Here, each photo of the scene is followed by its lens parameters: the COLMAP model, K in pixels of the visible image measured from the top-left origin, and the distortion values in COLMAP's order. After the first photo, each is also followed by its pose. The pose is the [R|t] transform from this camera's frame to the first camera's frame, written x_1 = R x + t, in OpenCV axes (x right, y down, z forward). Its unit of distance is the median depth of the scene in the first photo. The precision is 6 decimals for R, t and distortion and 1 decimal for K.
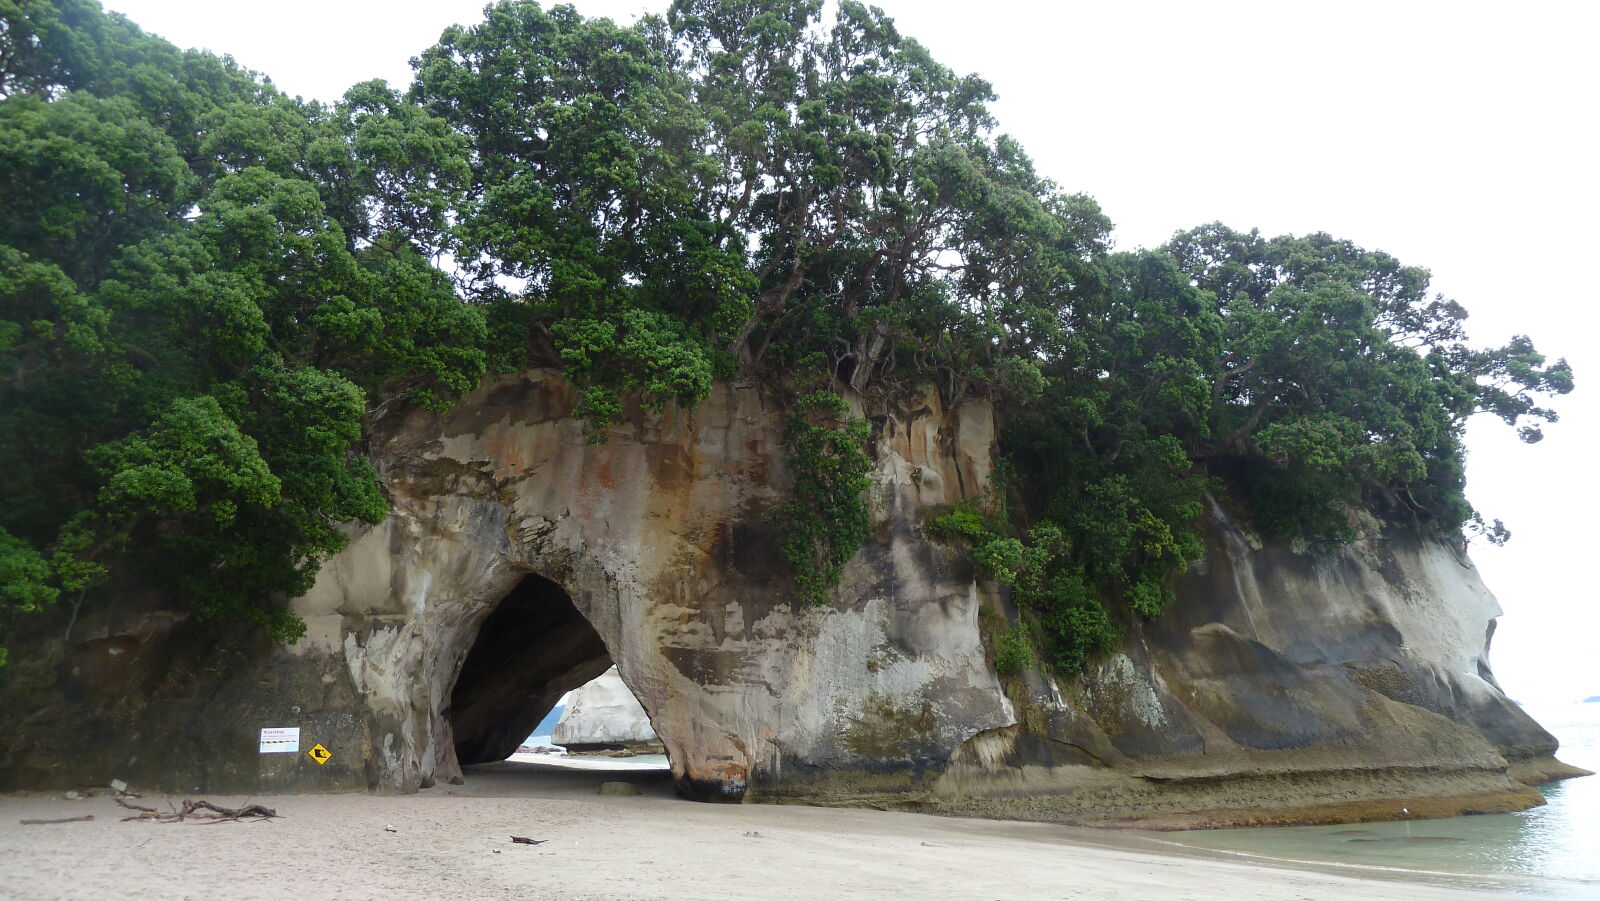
lens RADIAL K [[1109.1, 0, 800.7], [0, 1109.1, 449.5], [0, 0, 1]] dist [-0.043247, 0.000522]
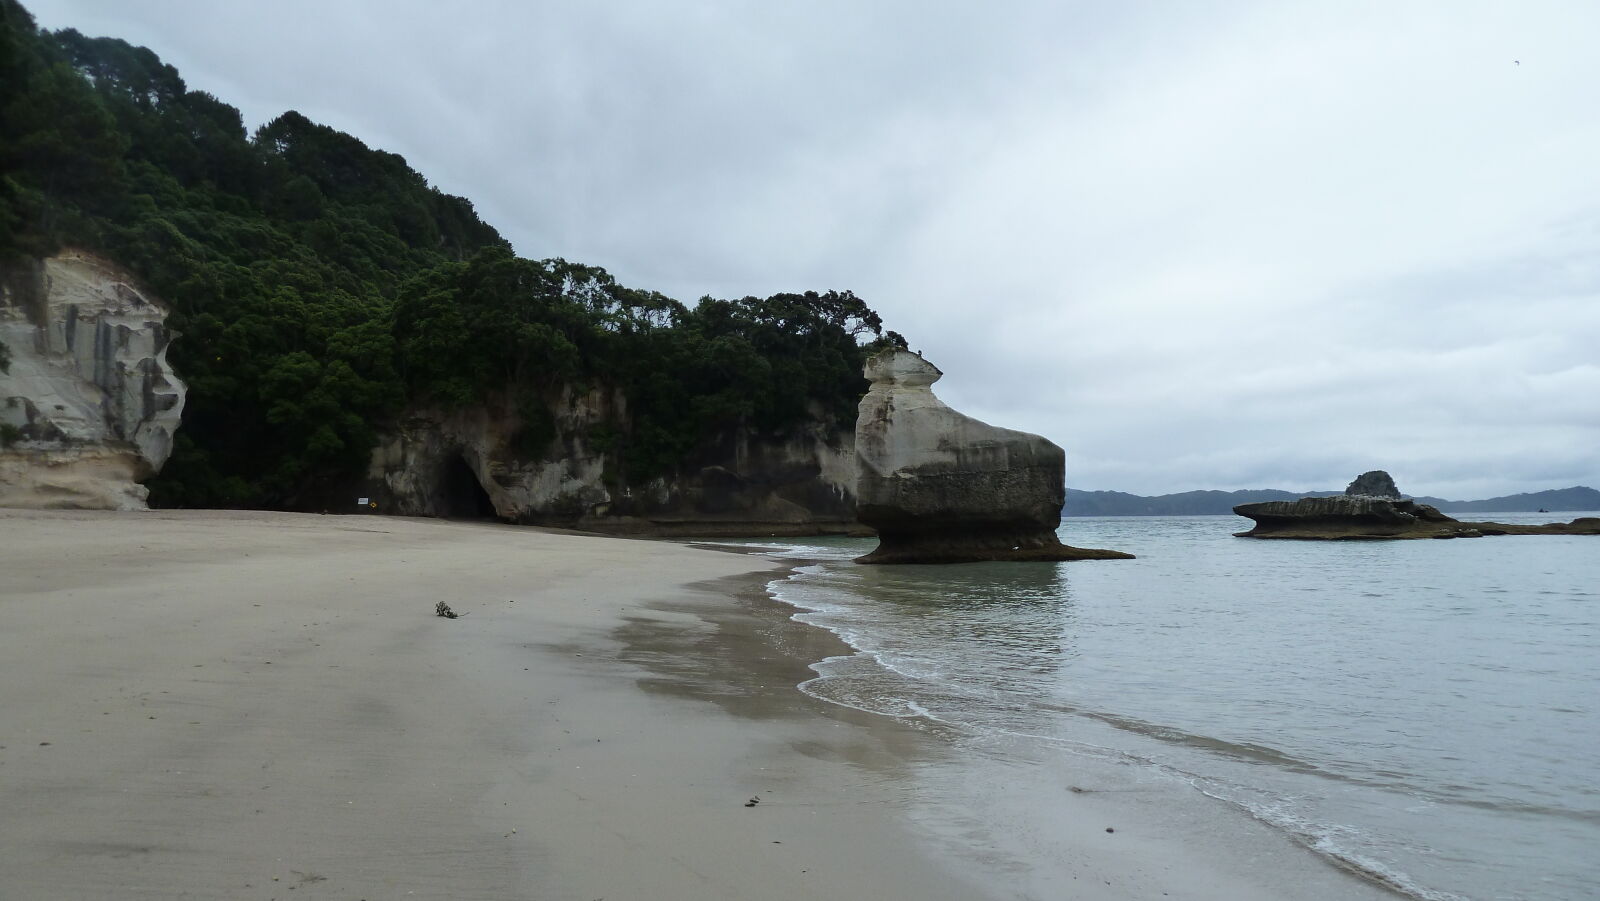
lens RADIAL K [[1109.1, 0, 799.9], [0, 1109.1, 452.2], [0, 0, 1]] dist [-0.043247, 0.000522]
pose [[0.960805, 0.004969, -0.277181, 1.491595], [0.047750, 0.981931, 0.183119, -0.390062], [0.273082, -0.189177, 0.943206, -1.591031]]
